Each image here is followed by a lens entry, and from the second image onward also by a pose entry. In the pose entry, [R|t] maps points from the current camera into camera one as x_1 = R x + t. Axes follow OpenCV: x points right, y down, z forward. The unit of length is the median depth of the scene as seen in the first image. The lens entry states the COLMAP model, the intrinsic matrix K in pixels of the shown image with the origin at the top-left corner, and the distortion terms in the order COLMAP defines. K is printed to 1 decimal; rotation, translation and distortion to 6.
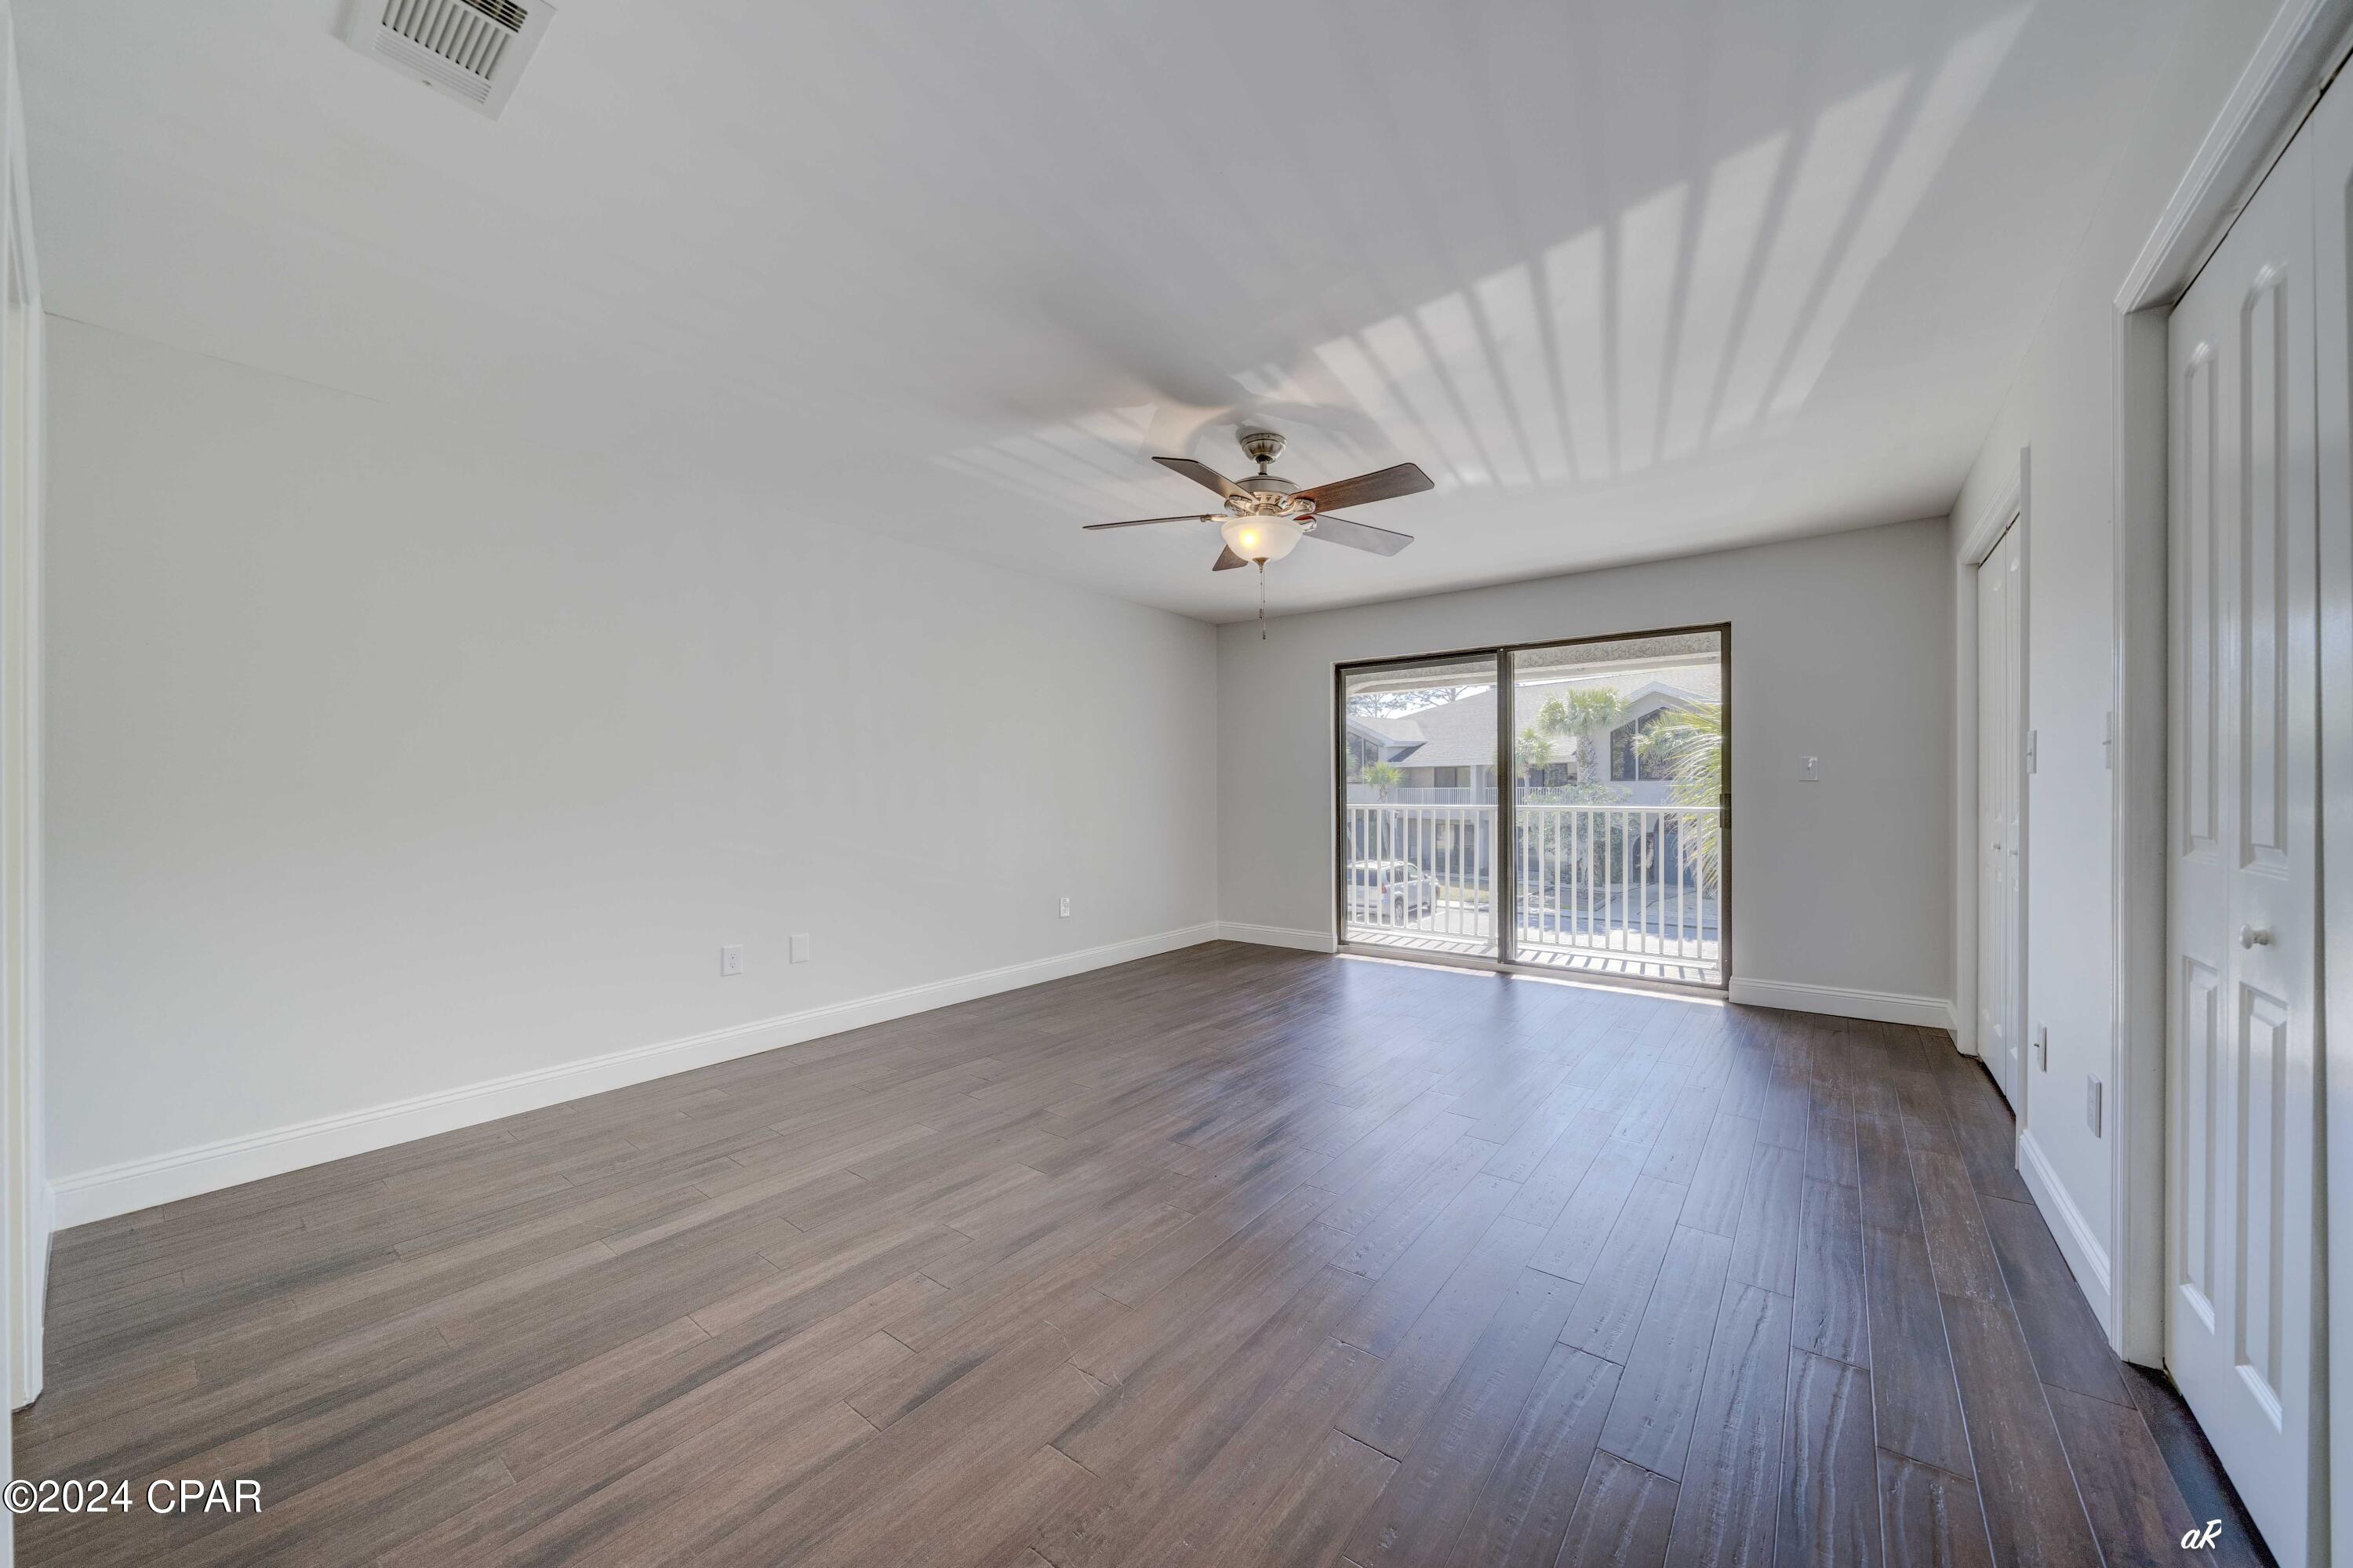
lens RADIAL K [[816.1, 0, 1178.9], [0, 816.1, 777.8], [0, 0, 1]] dist [-0.001682, -0.000015]
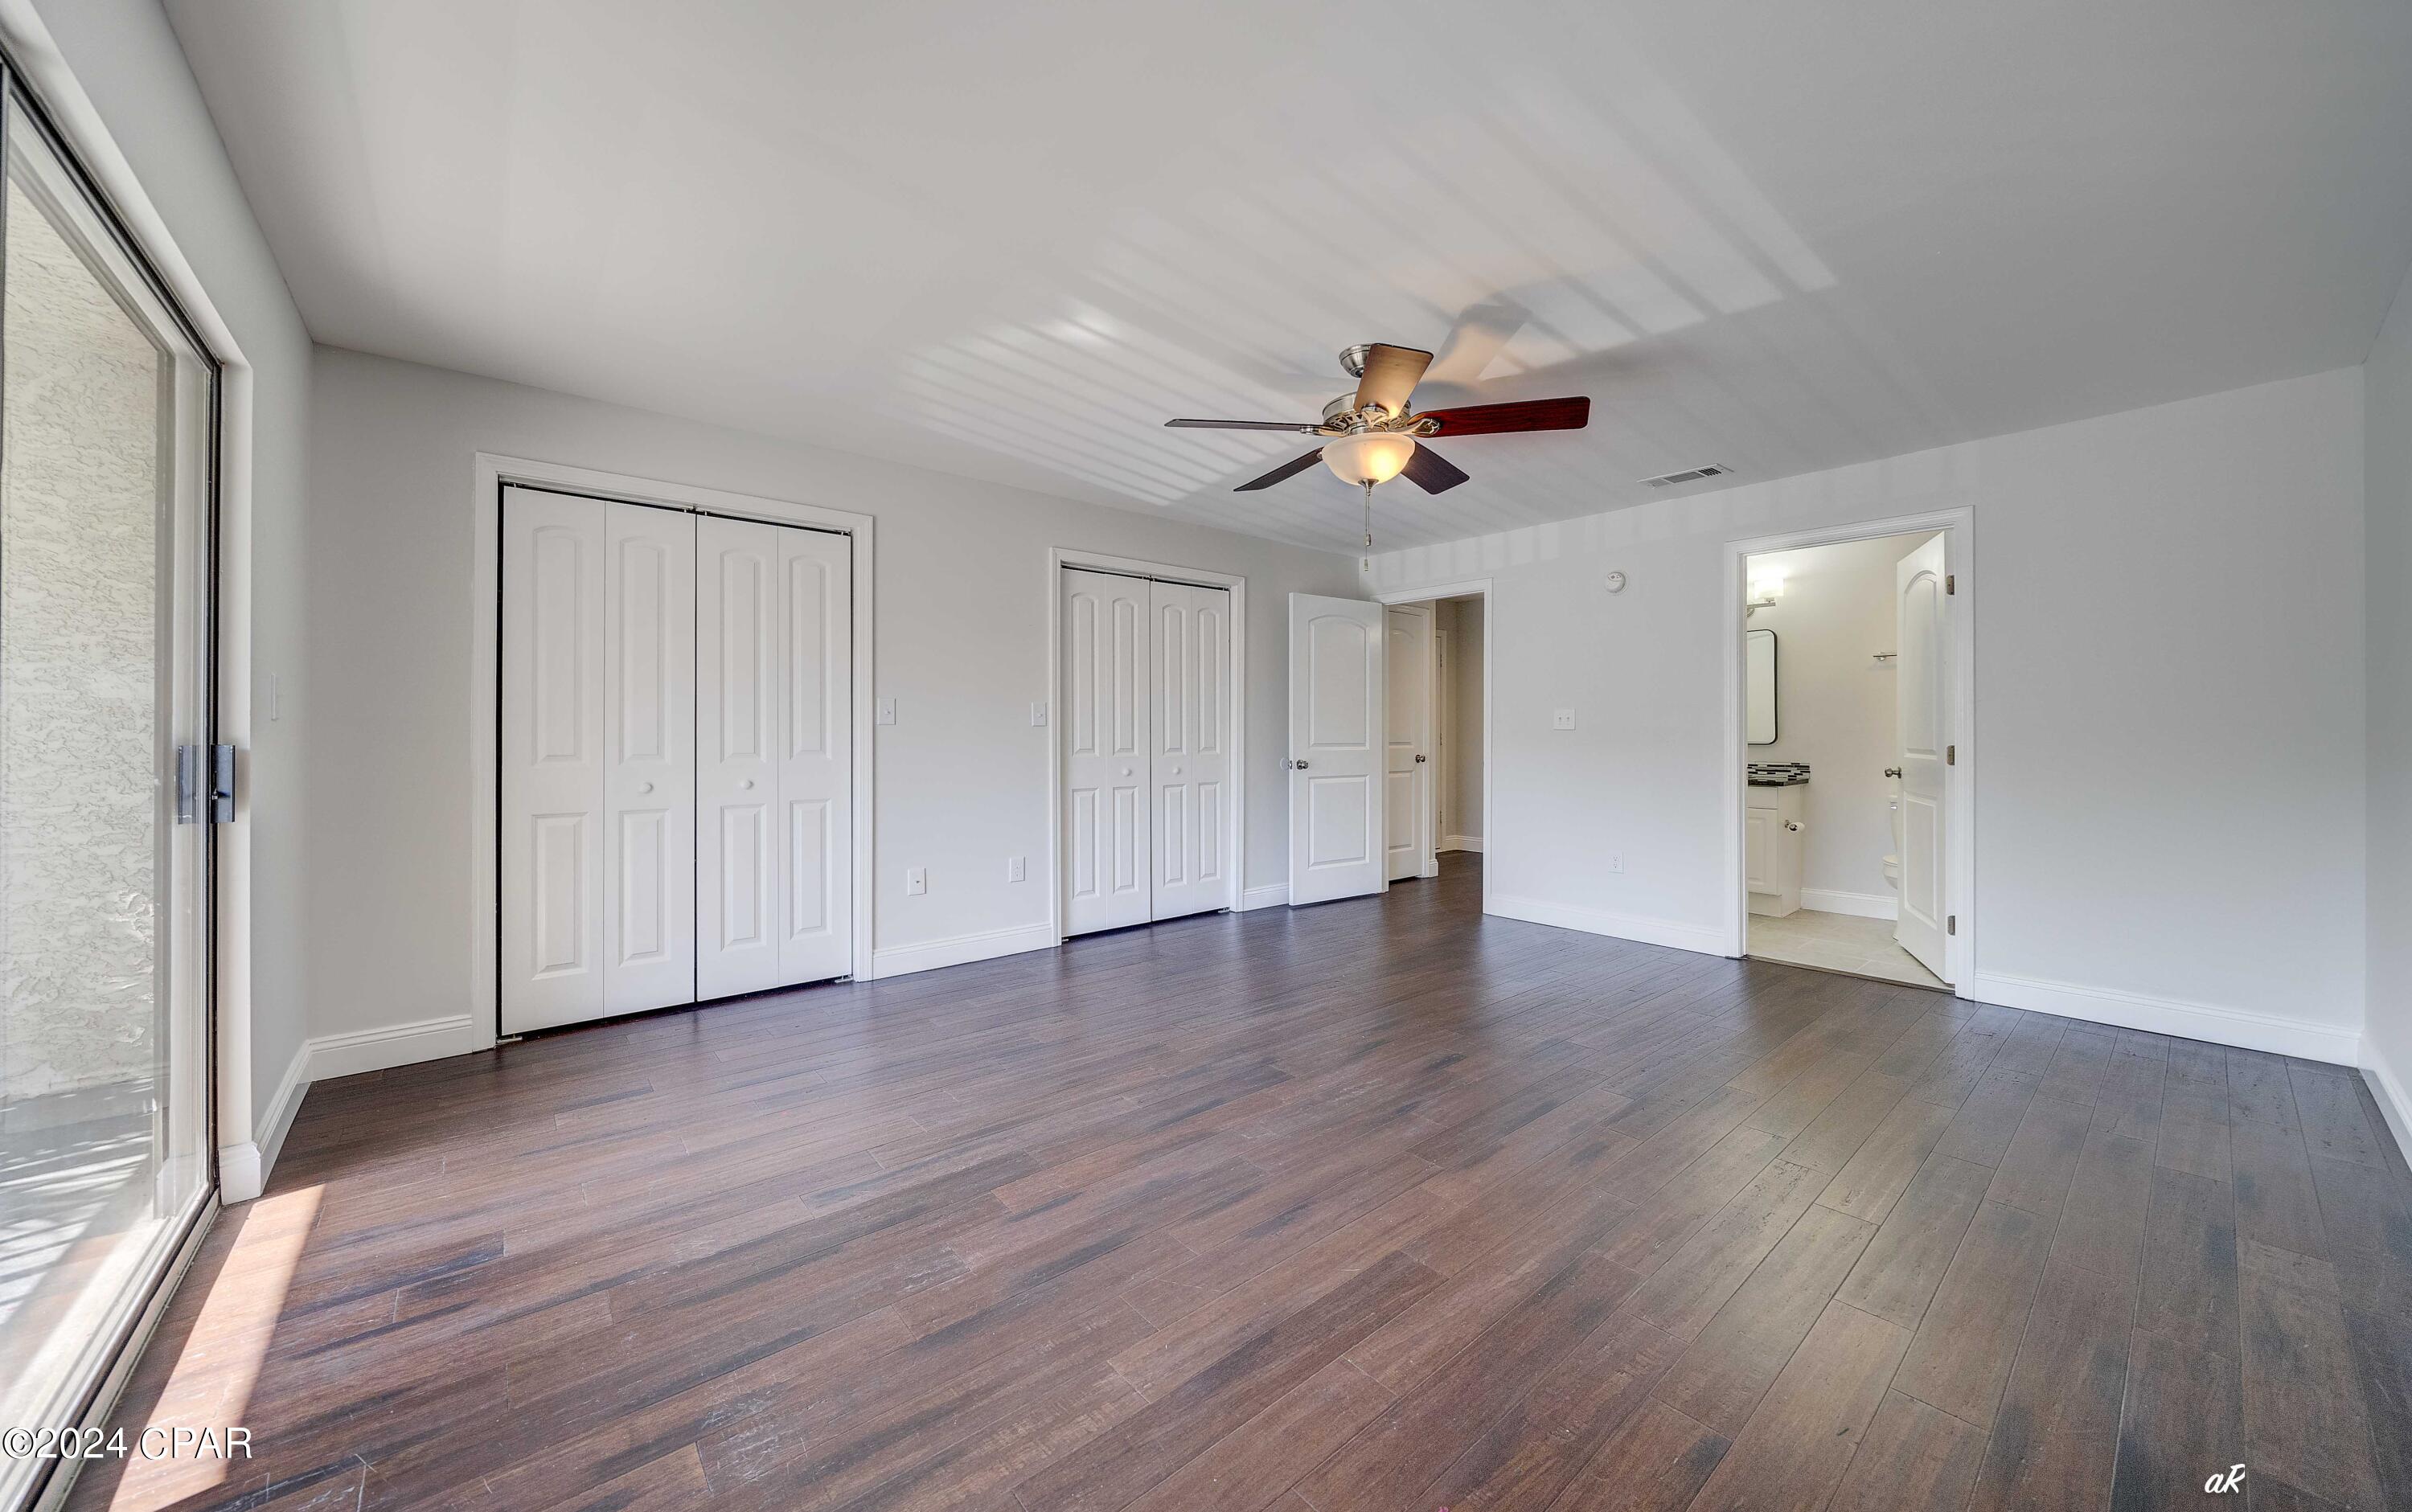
lens RADIAL K [[834.5, 0, 1195.6], [0, 834.5, 743.7], [0, 0, 1]] dist [-0.000665, 0.000144]
pose [[-0.978274, 0.004649, 0.207265, 0.106577], [0.002890, 0.999957, -0.008789, 0.026961], [-0.207297, -0.007999, -0.978245, 2.089214]]
